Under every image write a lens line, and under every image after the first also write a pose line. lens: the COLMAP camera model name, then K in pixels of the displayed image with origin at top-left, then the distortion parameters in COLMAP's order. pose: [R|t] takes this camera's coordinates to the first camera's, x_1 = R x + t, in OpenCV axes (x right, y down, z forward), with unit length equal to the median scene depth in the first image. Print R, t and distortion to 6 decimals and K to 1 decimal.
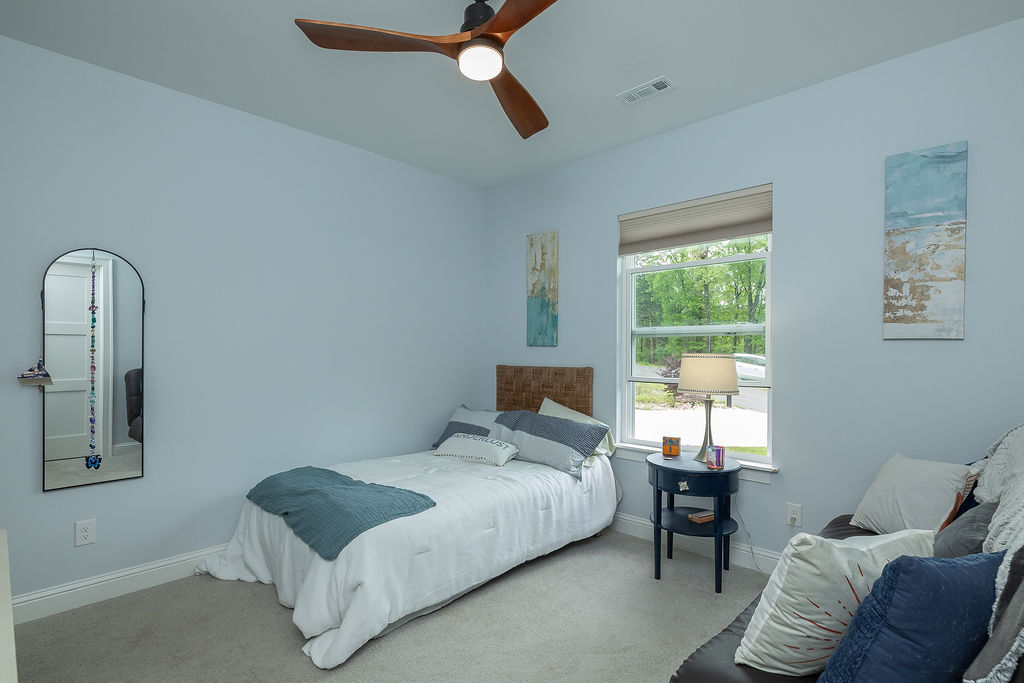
lens RADIAL K [[502.0, 0, 517.0], [0, 502.0, 357.5], [0, 0, 1]] dist [-0.000341, -0.000257]
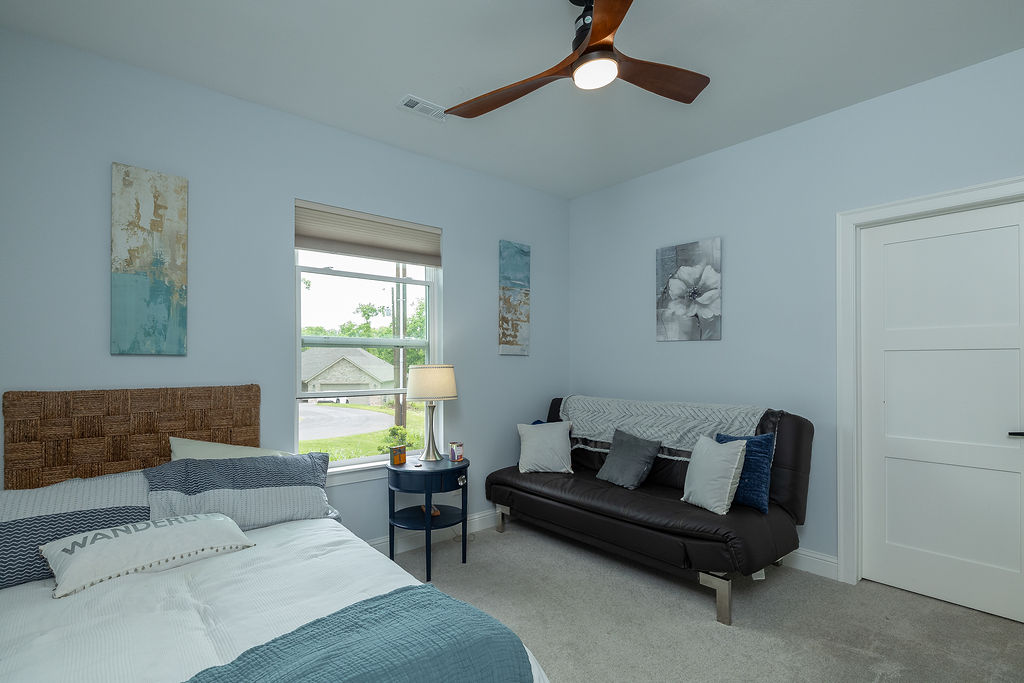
lens RADIAL K [[502.0, 0, 517.0], [0, 502.0, 357.5], [0, 0, 1]] dist [-0.000341, -0.000257]
pose [[0.097760, 0.003855, 0.995203, -0.647225], [0.010050, 0.999938, -0.004860, -0.014987], [-0.995159, 0.010477, 0.097715, 0.619340]]
